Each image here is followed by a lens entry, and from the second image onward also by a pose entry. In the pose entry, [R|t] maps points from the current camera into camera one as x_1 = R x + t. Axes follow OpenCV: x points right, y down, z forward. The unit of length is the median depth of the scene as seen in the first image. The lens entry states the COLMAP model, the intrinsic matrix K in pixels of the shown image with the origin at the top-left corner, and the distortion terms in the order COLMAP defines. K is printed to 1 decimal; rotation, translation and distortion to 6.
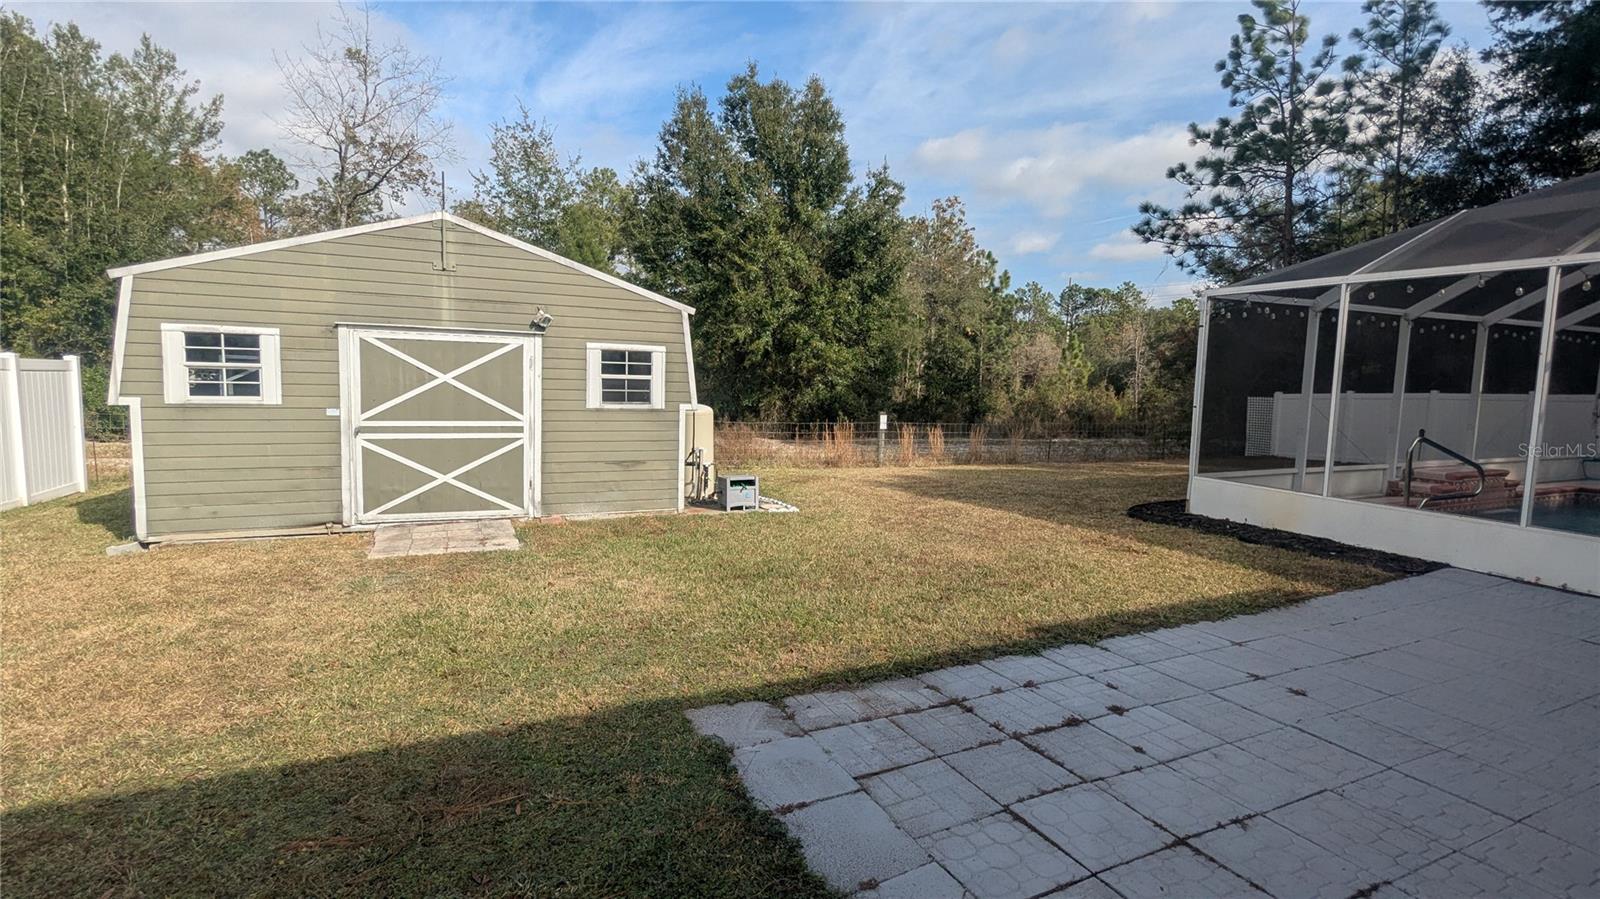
lens RADIAL K [[745.3, 0, 797.3], [0, 745.3, 446.5], [0, 0, 1]] dist [-0.003776, 0.000113]
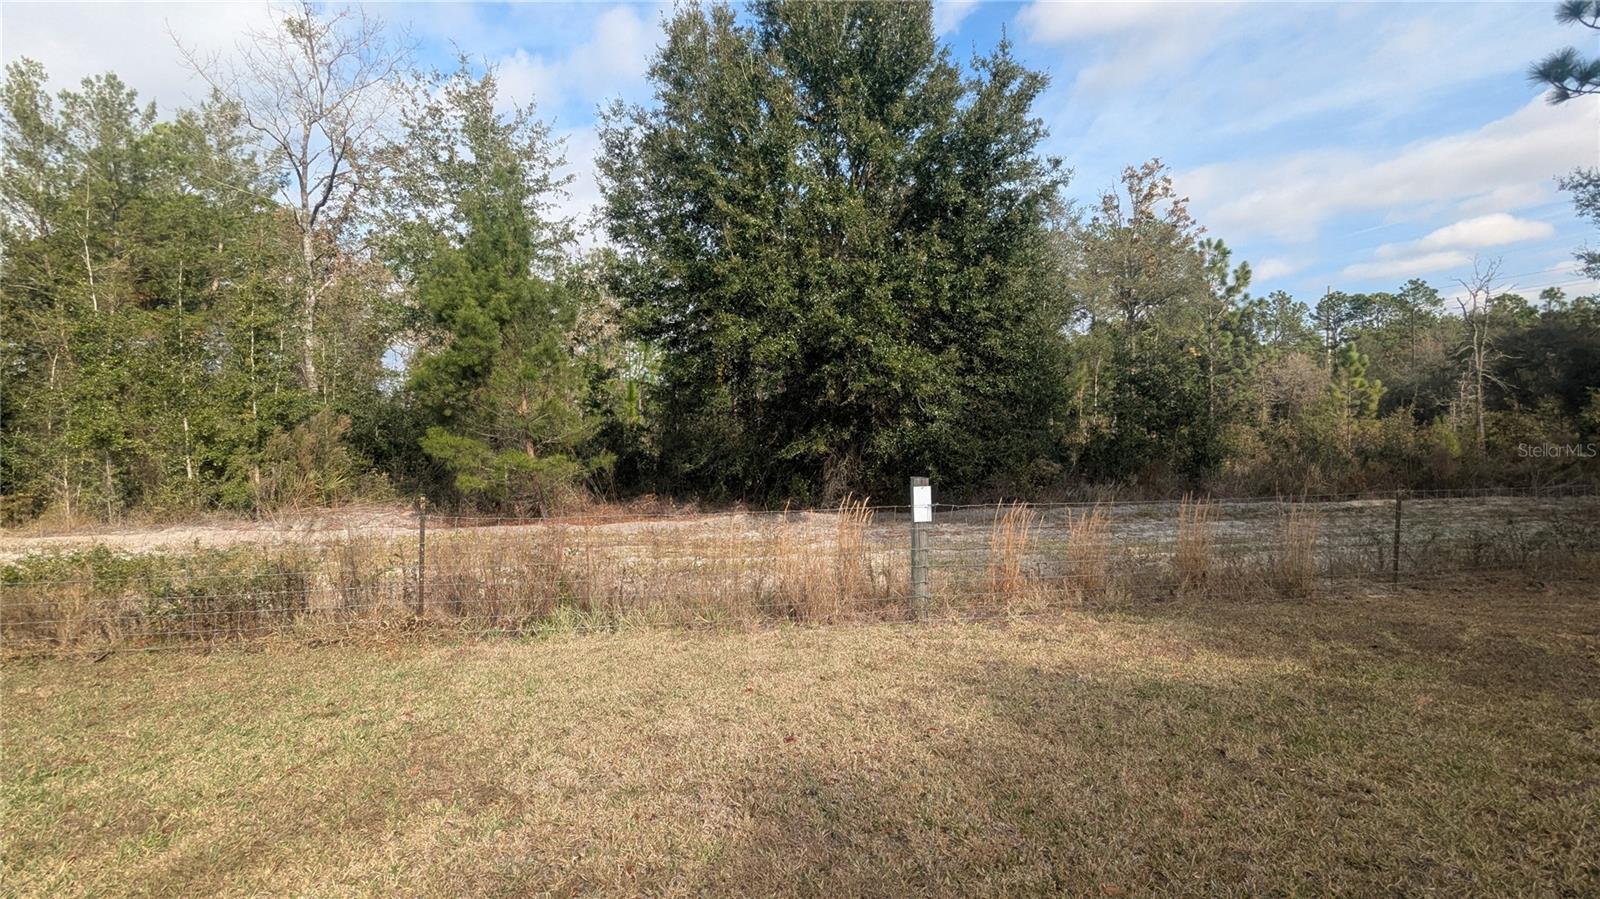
lens RADIAL K [[745.3, 0, 797.3], [0, 745.3, 446.5], [0, 0, 1]] dist [-0.003776, 0.000113]
pose [[0.962826, -0.032442, -0.268167, 0.047697], [0.015181, 0.997691, -0.066191, -0.011508], [0.269695, 0.059659, 0.961096, 0.183828]]
